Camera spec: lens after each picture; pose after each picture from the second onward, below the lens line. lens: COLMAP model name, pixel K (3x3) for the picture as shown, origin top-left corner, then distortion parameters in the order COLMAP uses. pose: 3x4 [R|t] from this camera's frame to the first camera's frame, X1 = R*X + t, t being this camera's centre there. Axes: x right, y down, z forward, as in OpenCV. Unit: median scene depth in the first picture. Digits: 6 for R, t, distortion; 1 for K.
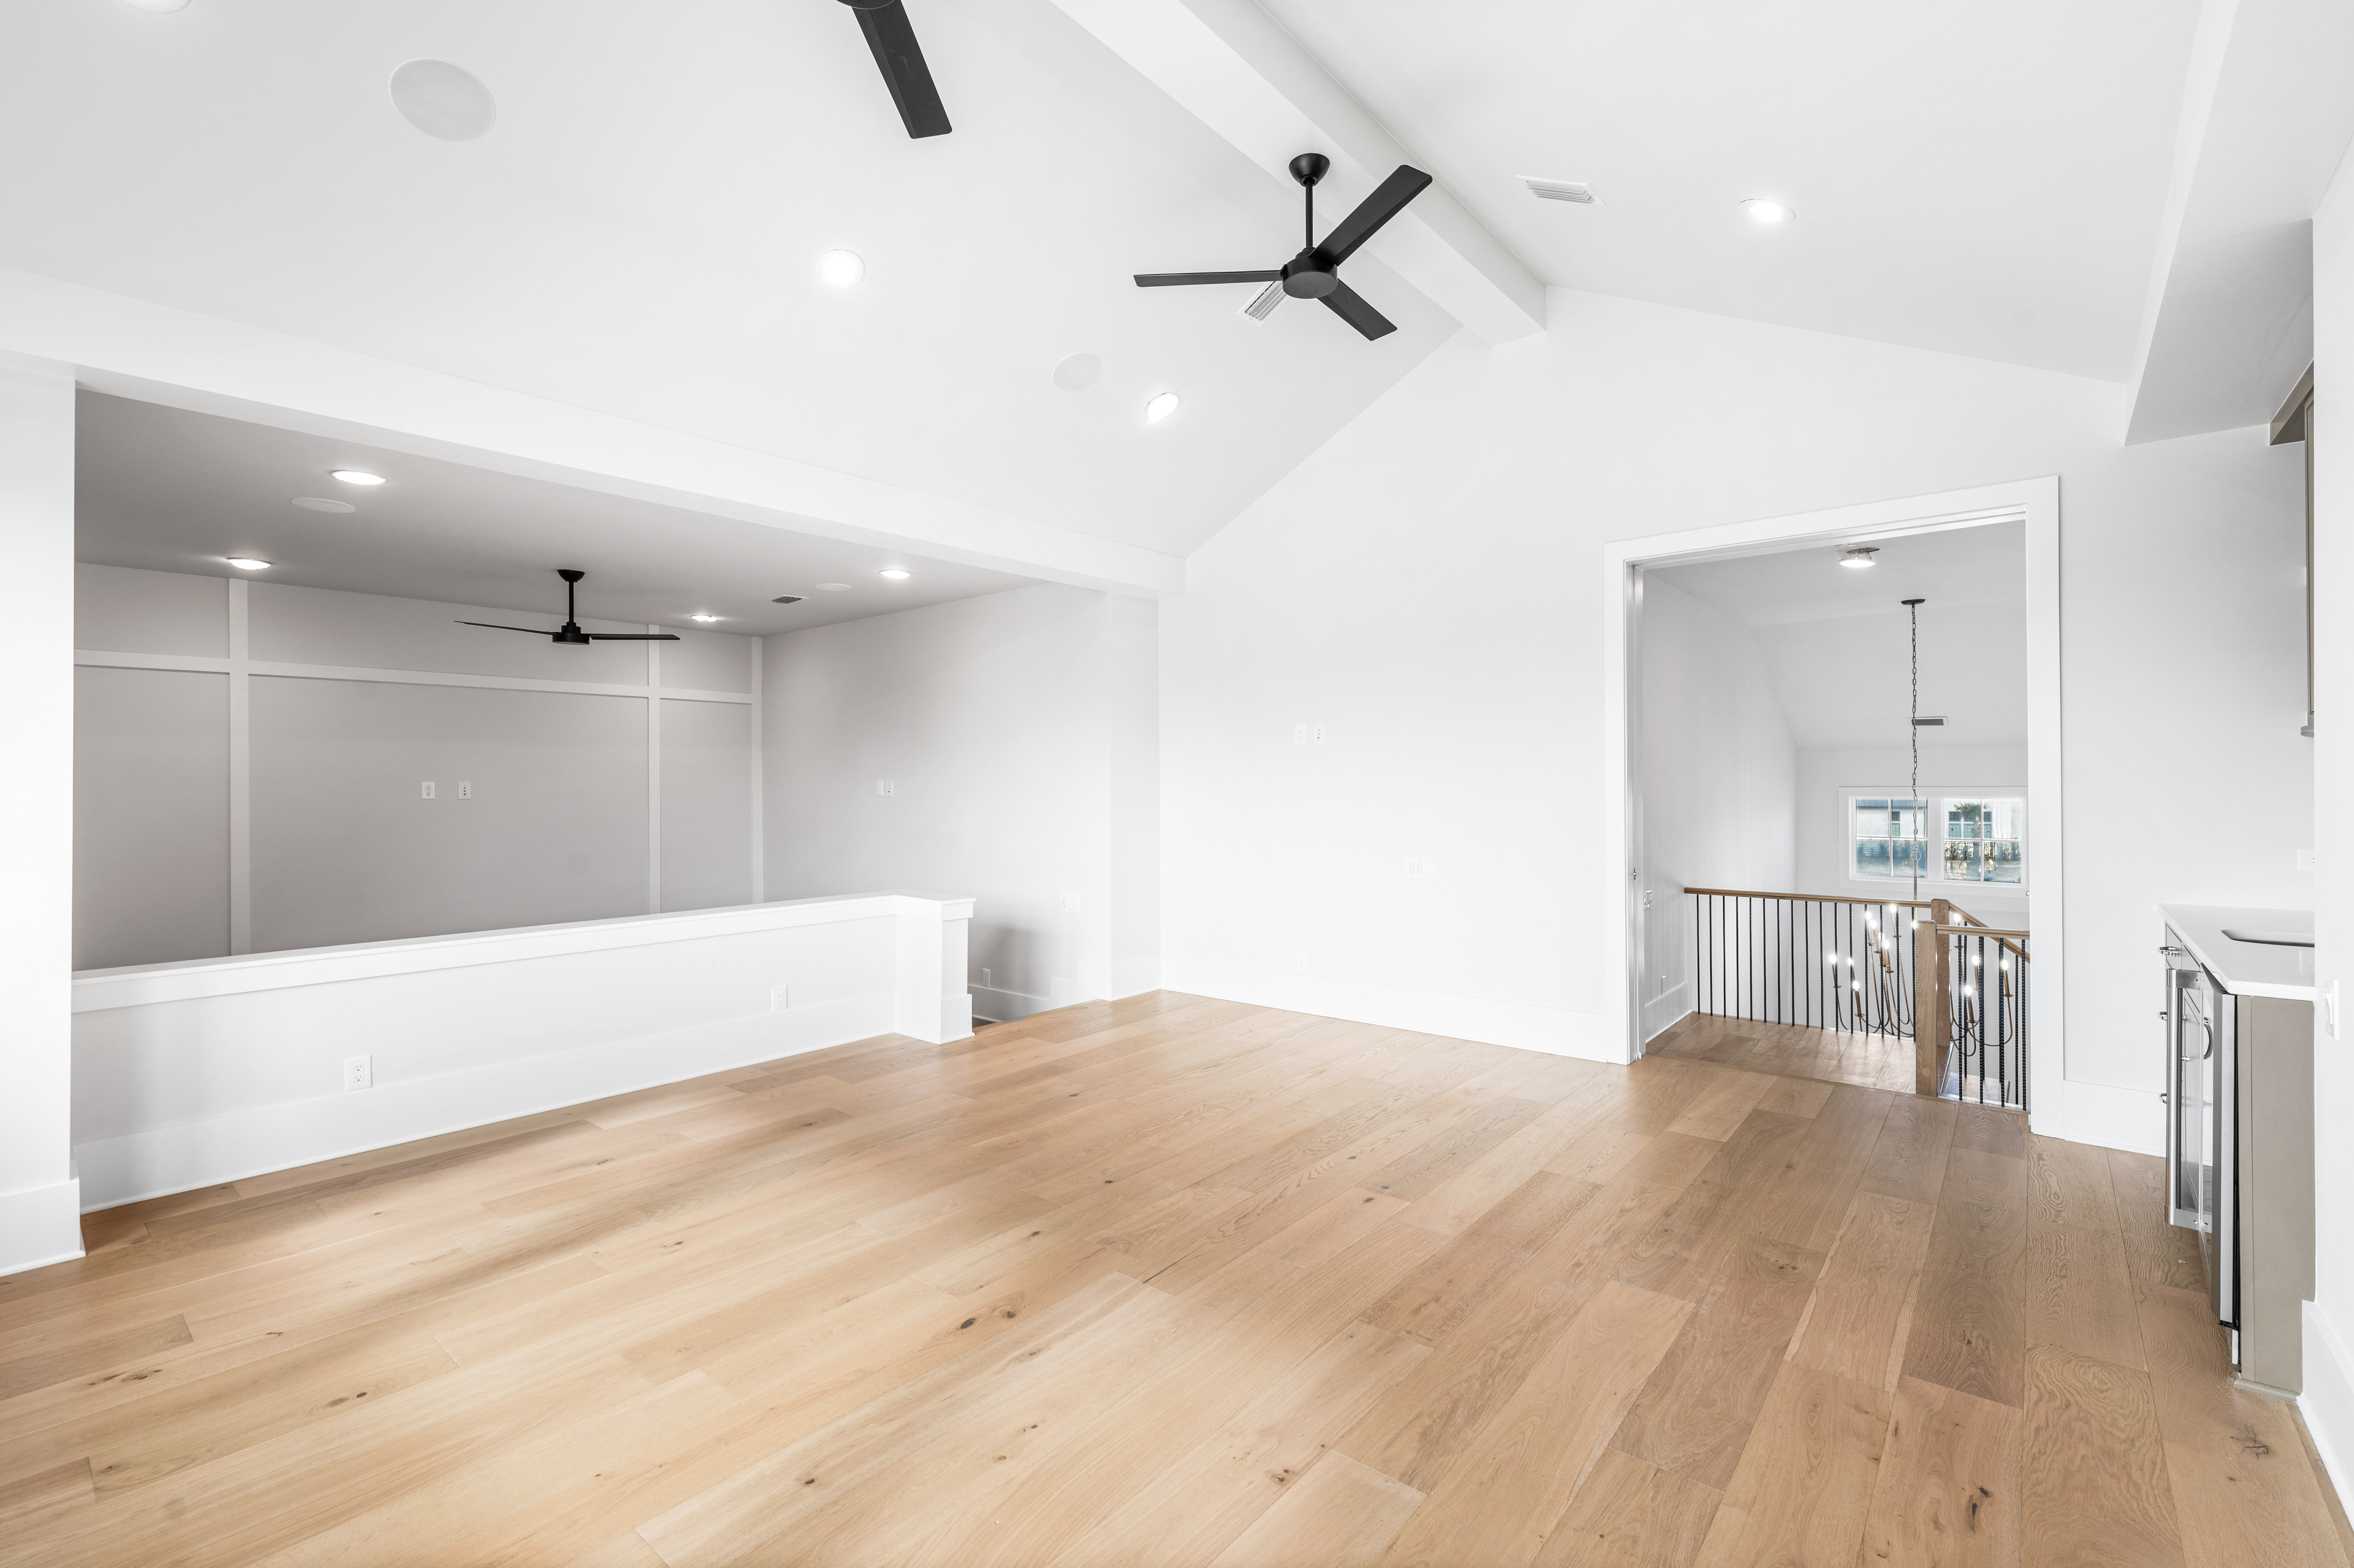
lens RADIAL K [[1002.4, 0, 1168.8], [0, 1002.4, 782.3], [0, 0, 1]] dist [-0.001917, -0.000495]
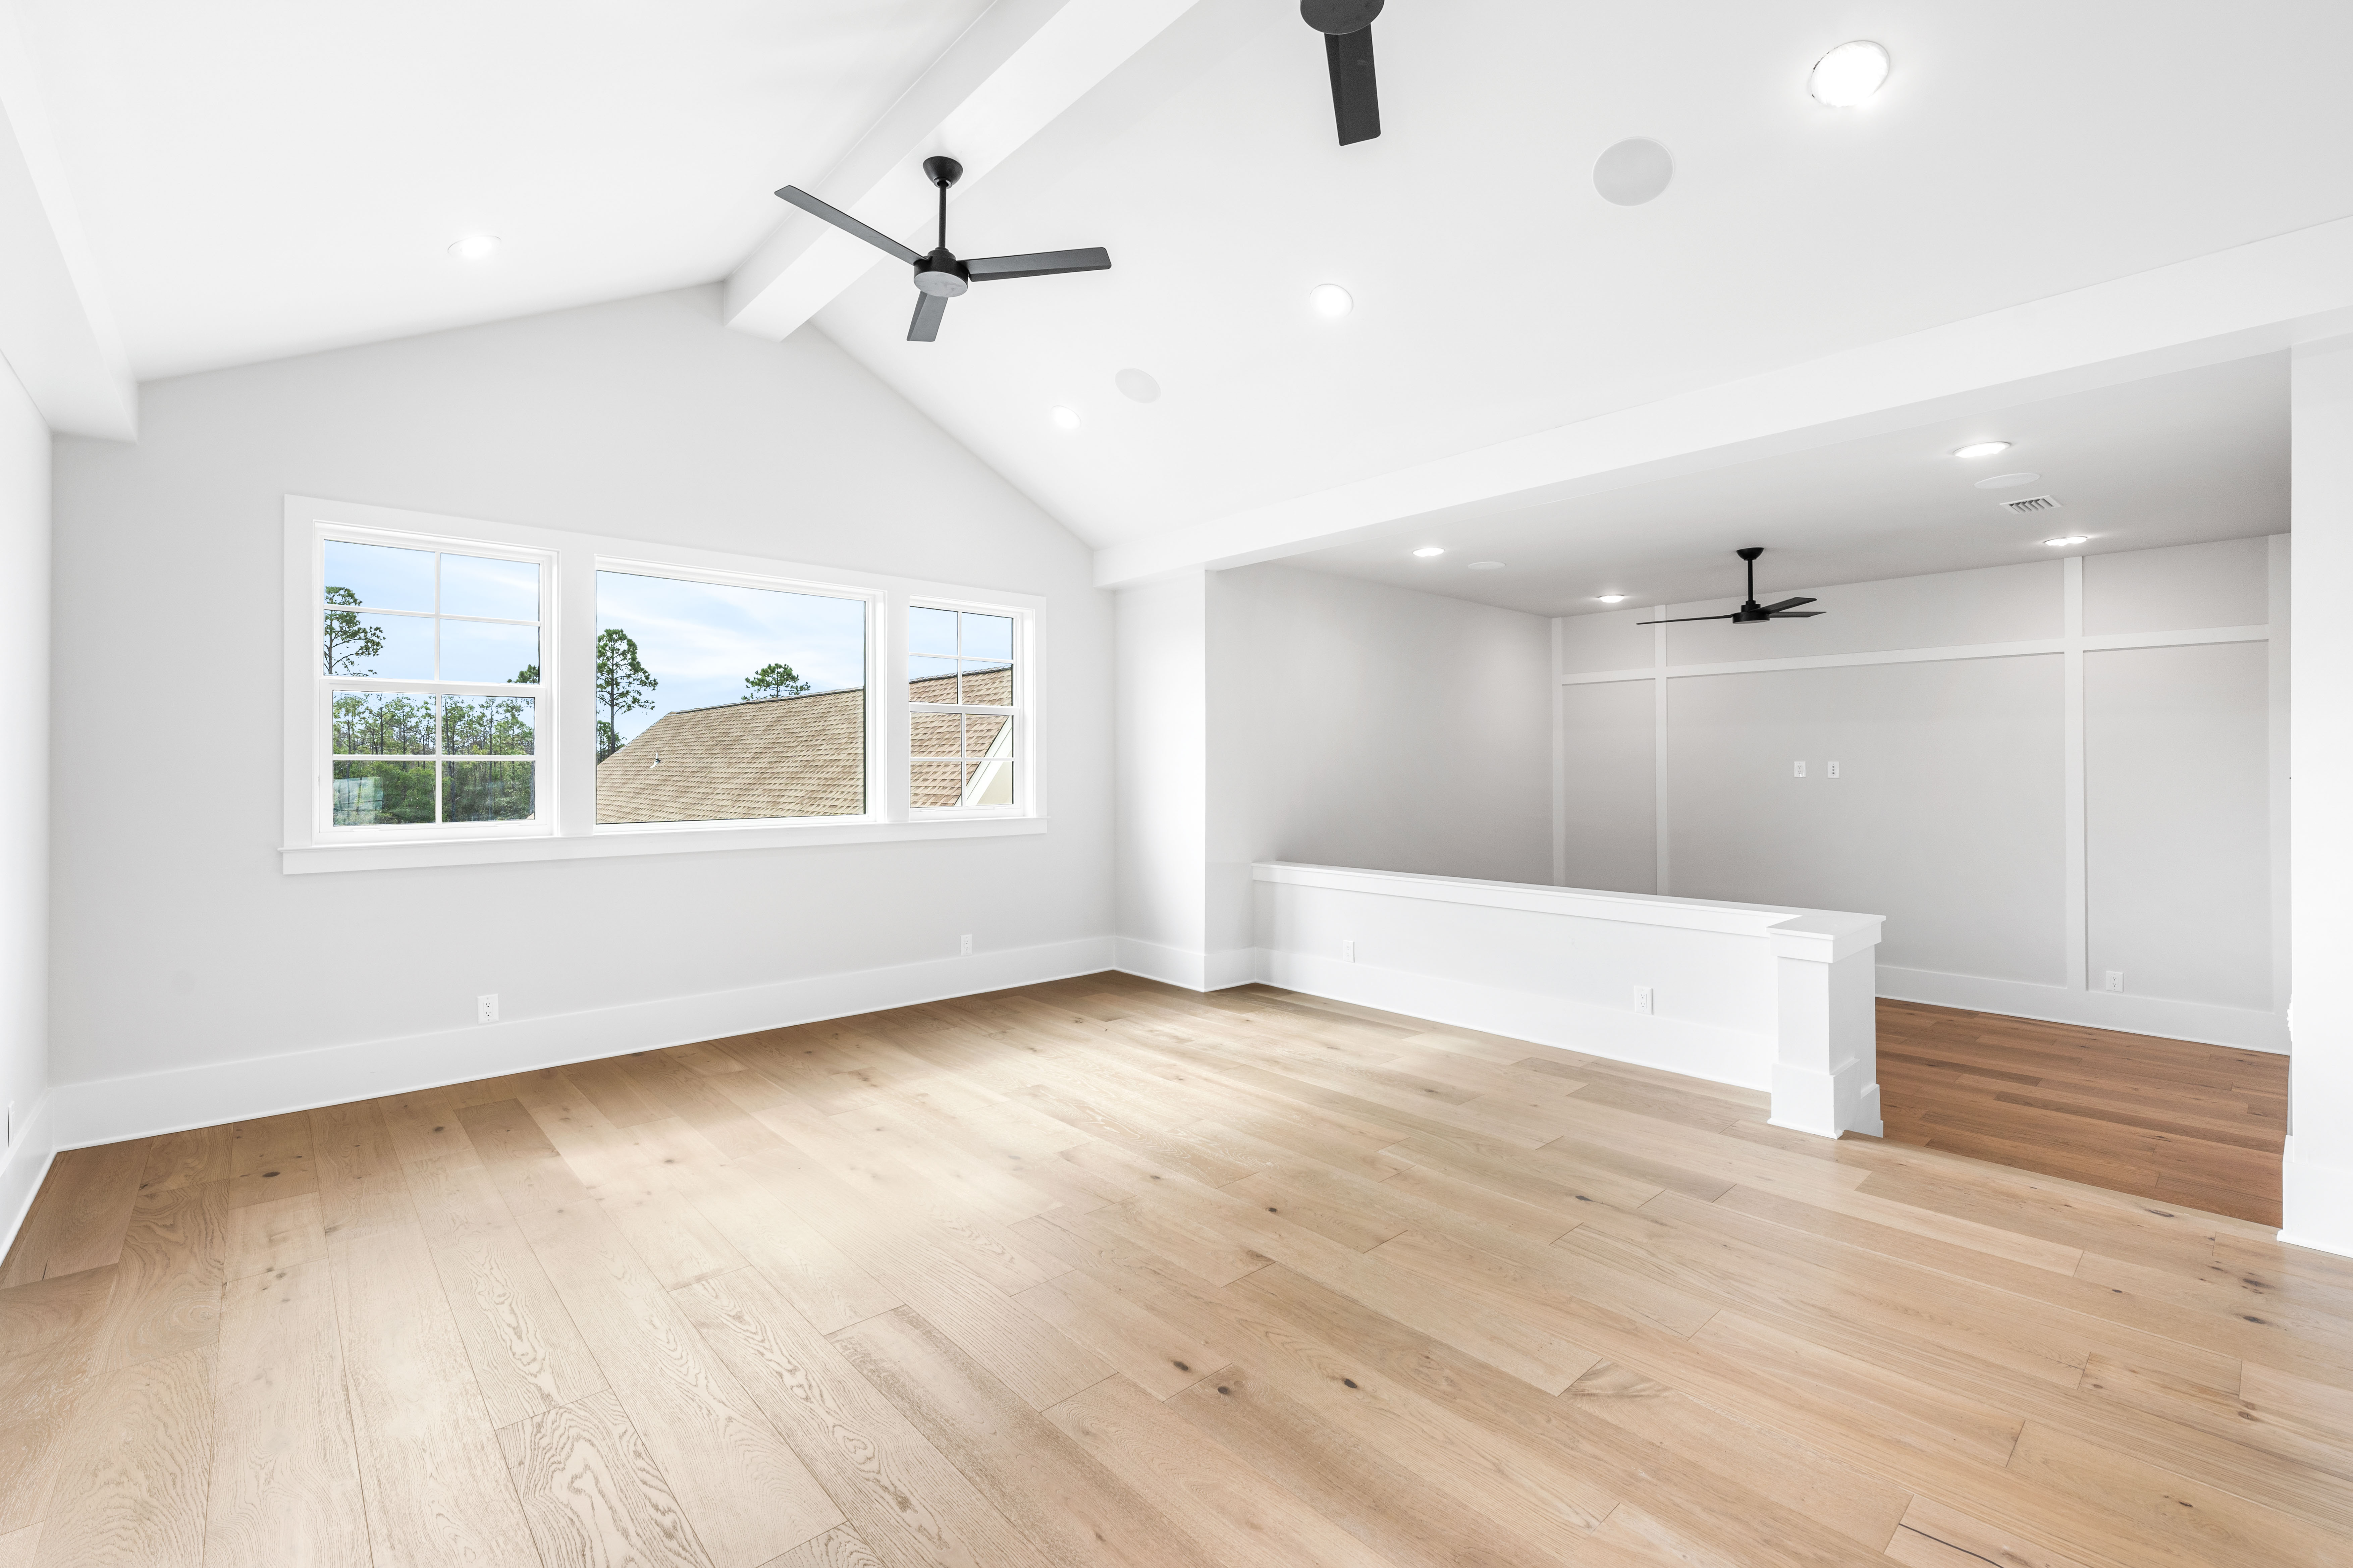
lens RADIAL K [[1002.1, 0, 1171.5], [0, 1002.1, 771.1], [0, 0, 1]] dist [-0.001917, -0.000495]
pose [[-0.119547, 0.012280, -0.992753, 0.456670], [0.002132, 0.999924, 0.012112, -0.004463], [0.992826, -0.000668, -0.119564, 0.550799]]
